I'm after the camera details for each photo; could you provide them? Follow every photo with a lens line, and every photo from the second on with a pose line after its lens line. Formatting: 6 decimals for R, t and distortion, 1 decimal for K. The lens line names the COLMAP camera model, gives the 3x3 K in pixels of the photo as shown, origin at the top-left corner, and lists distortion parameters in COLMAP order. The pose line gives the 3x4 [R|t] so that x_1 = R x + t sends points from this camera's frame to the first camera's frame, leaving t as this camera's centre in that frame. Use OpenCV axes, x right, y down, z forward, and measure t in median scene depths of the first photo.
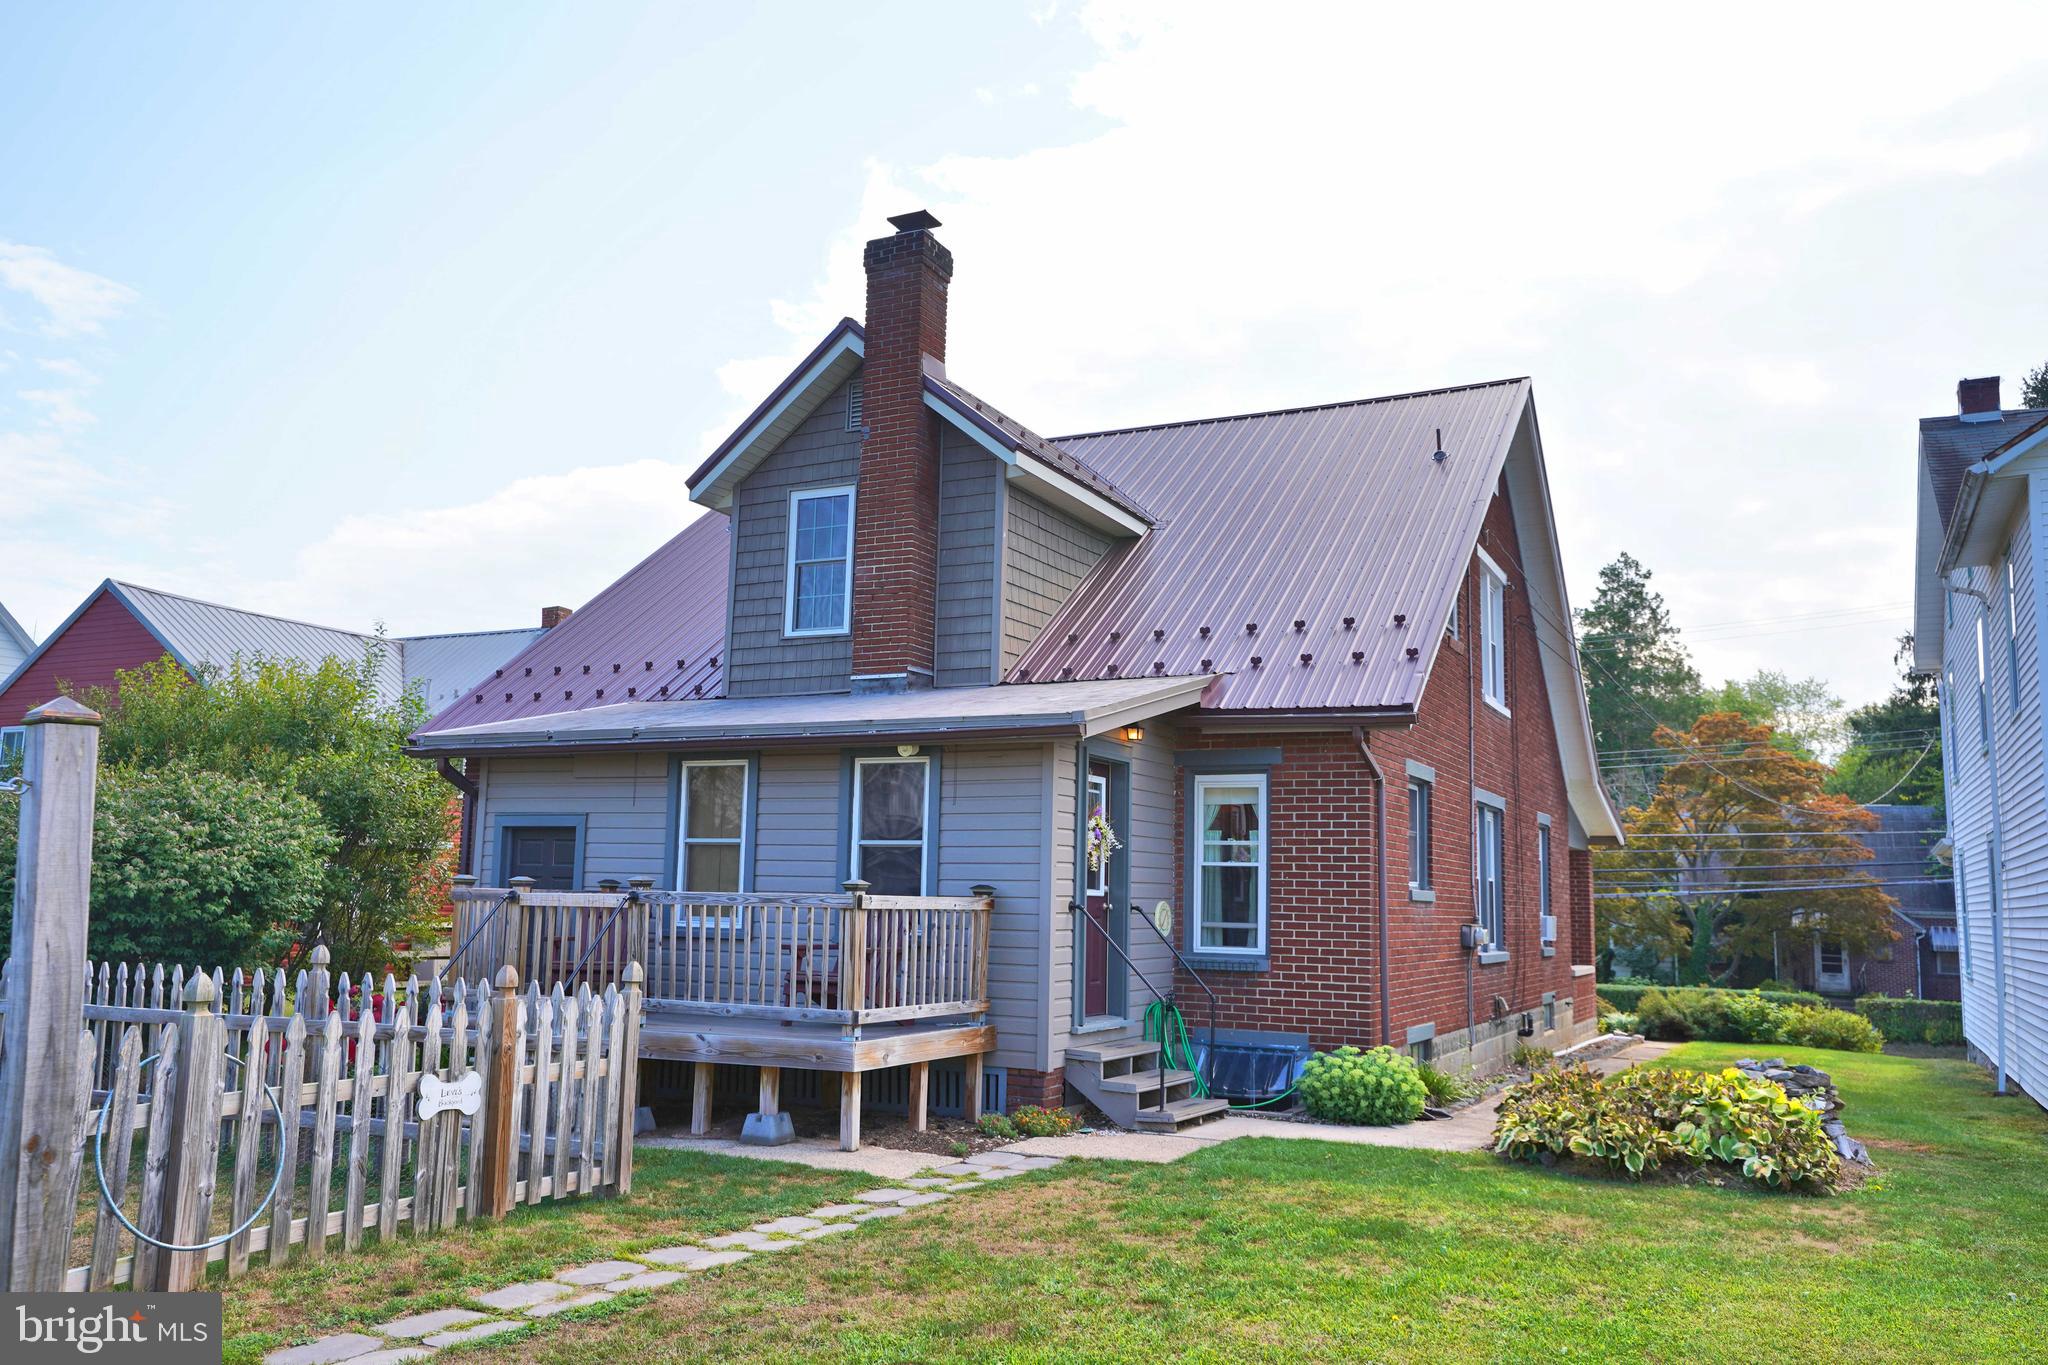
lens RADIAL K [[1590.0, 0, 1026.1], [0, 1590.0, 693.2], [0, 0, 1]] dist [0.009764, 0.015766]
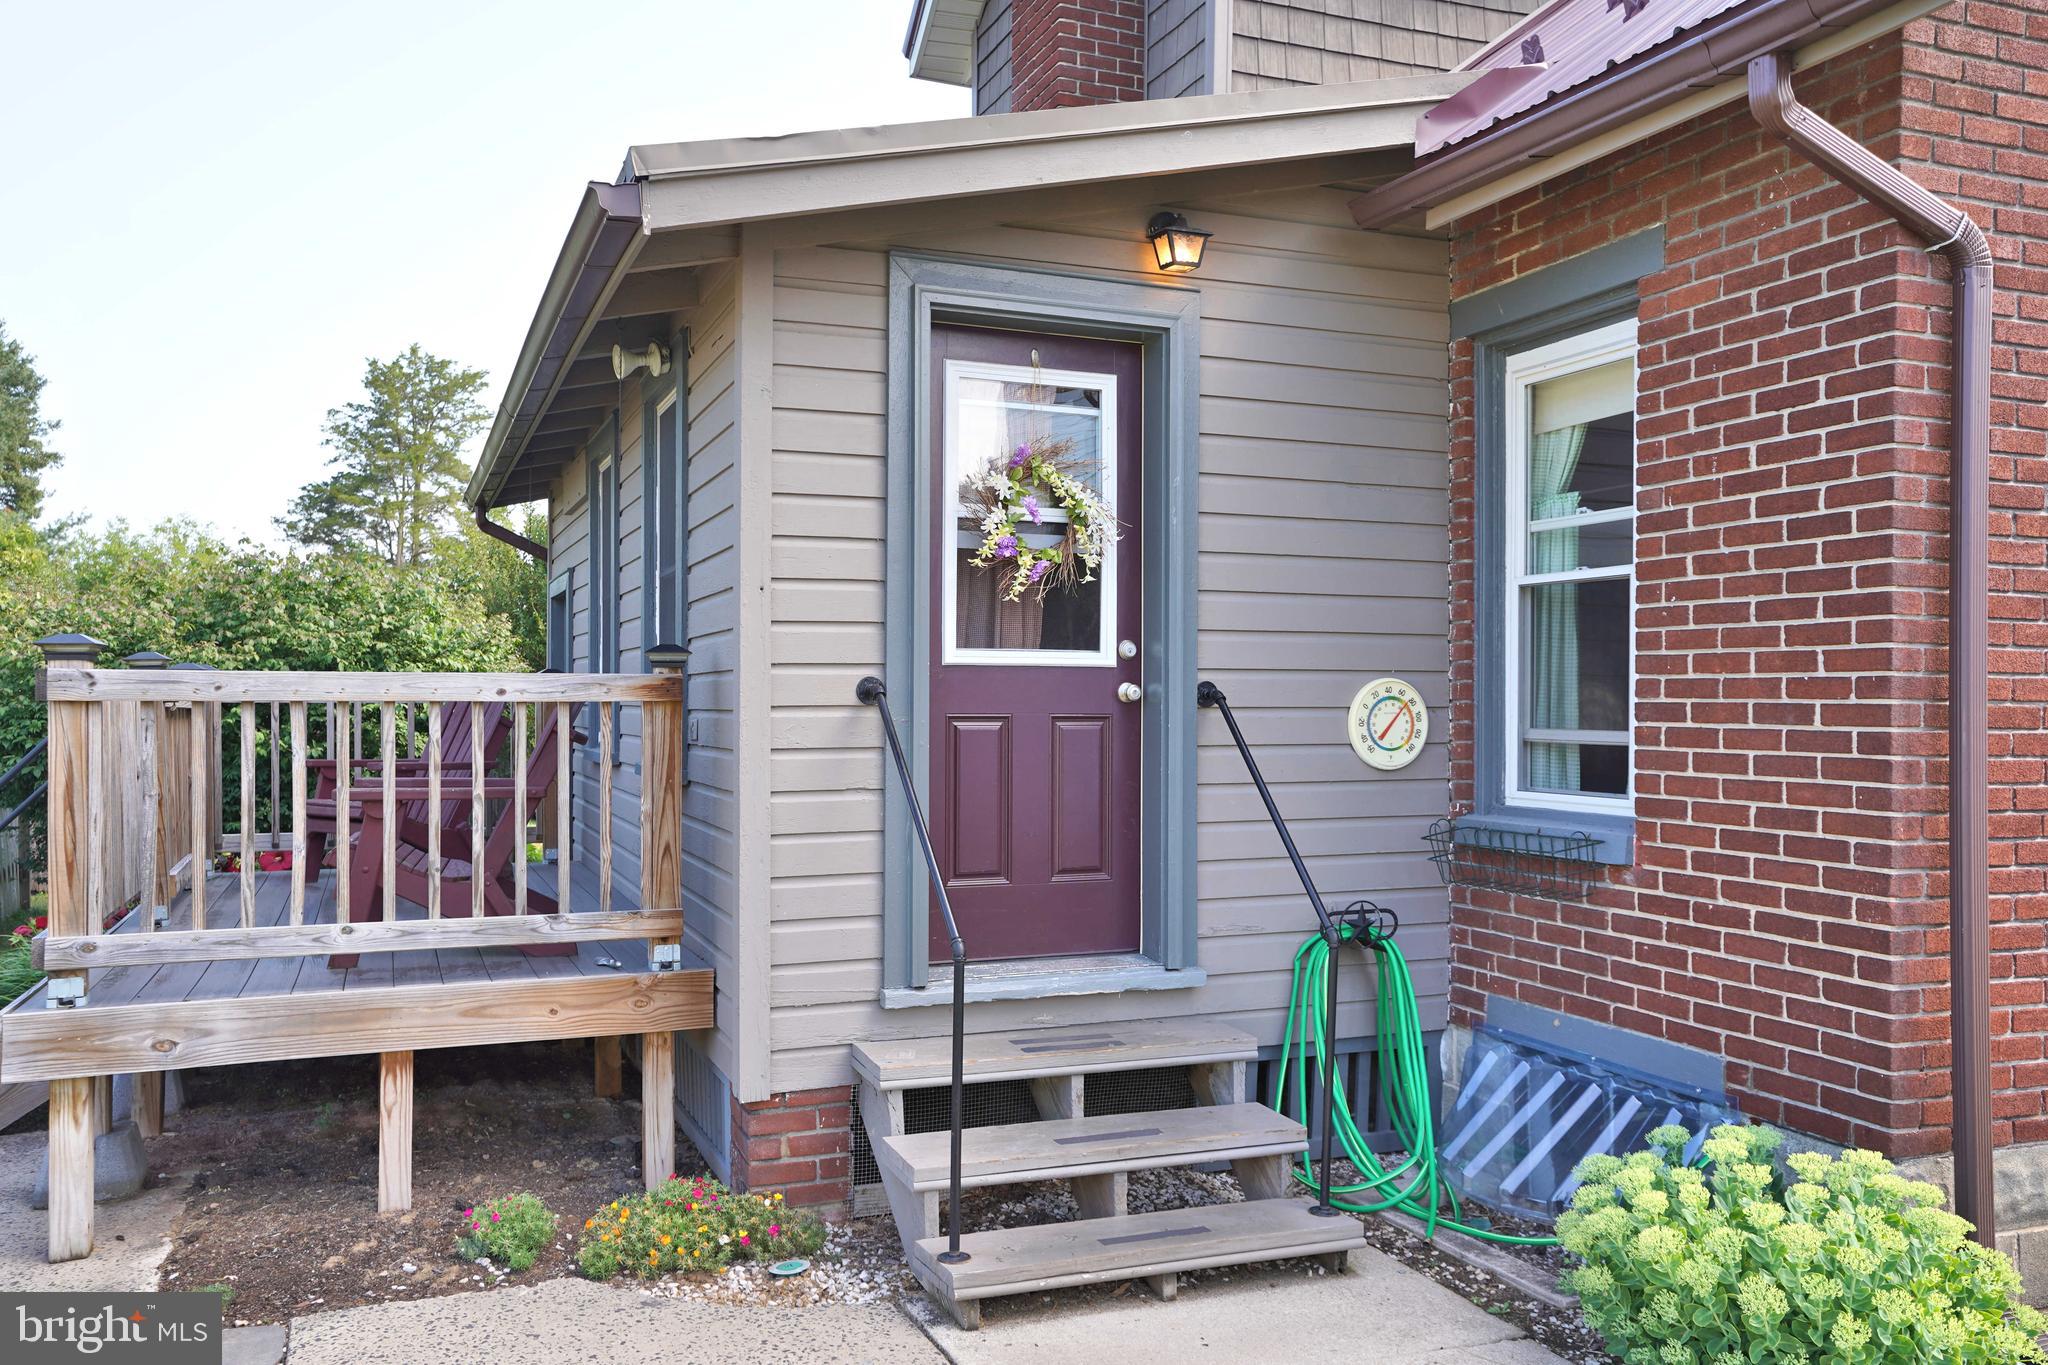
lens RADIAL K [[1590.0, 0, 1025.2], [0, 1590.0, 680.1], [0, 0, 1]] dist [0.009764, 0.015766]
pose [[0.752390, -0.028301, -0.658110, 0.288030], [0.097084, 0.992930, 0.068292, 0.097680], [0.651525, -0.115275, 0.749818, 0.658000]]
